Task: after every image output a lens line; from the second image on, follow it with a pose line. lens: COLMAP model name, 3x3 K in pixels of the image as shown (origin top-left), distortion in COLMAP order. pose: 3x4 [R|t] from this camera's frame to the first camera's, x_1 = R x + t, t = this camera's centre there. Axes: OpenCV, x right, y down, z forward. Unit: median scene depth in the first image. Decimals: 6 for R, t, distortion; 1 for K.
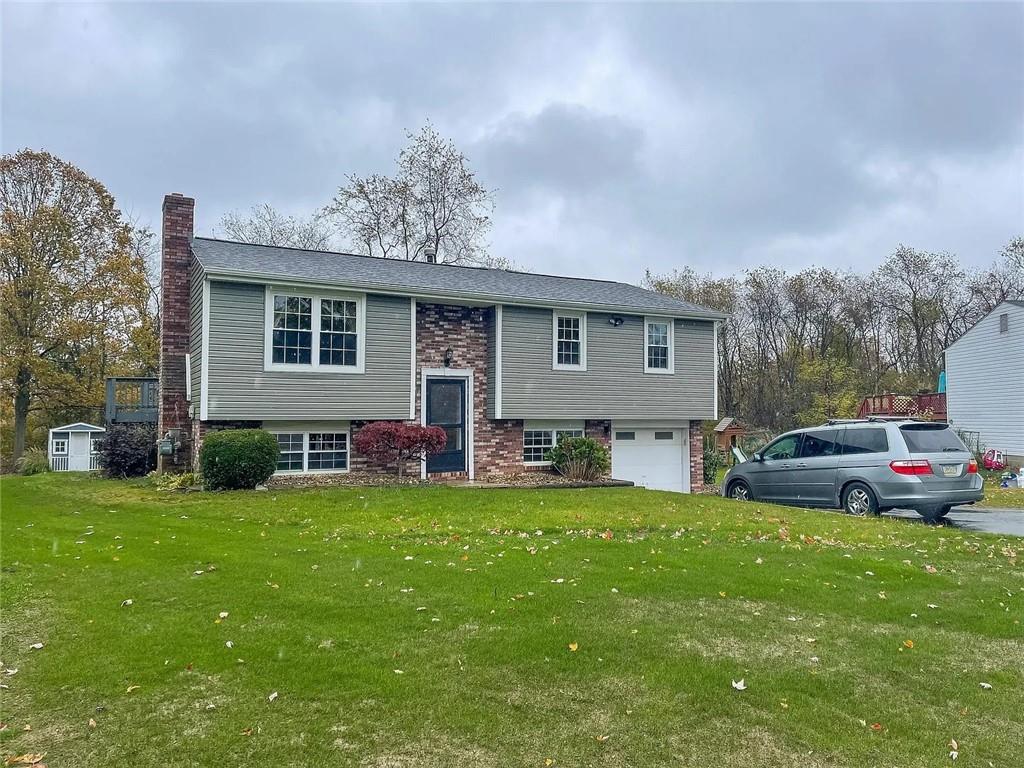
lens RADIAL K [[765.3, 0, 512.0], [0, 765.3, 384.0], [0, 0, 1]] dist [0.045723, -0.002595]
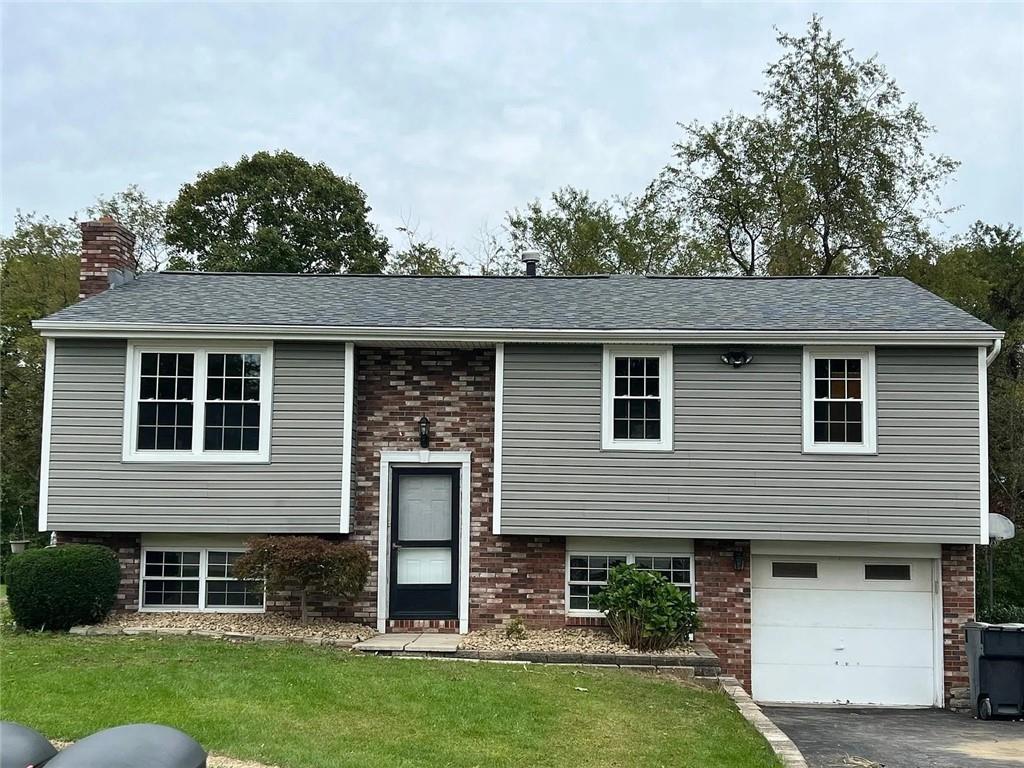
lens RADIAL K [[1332.9, 0, 512.0], [0, 1332.9, 384.0], [0, 0, 1]] dist [0.098289, -0.067673]
pose [[0.860671, -0.040557, -0.507543, 0.519174], [0.010118, 0.997988, -0.062591, -0.005794], [0.509061, 0.048735, 0.859350, 0.102811]]
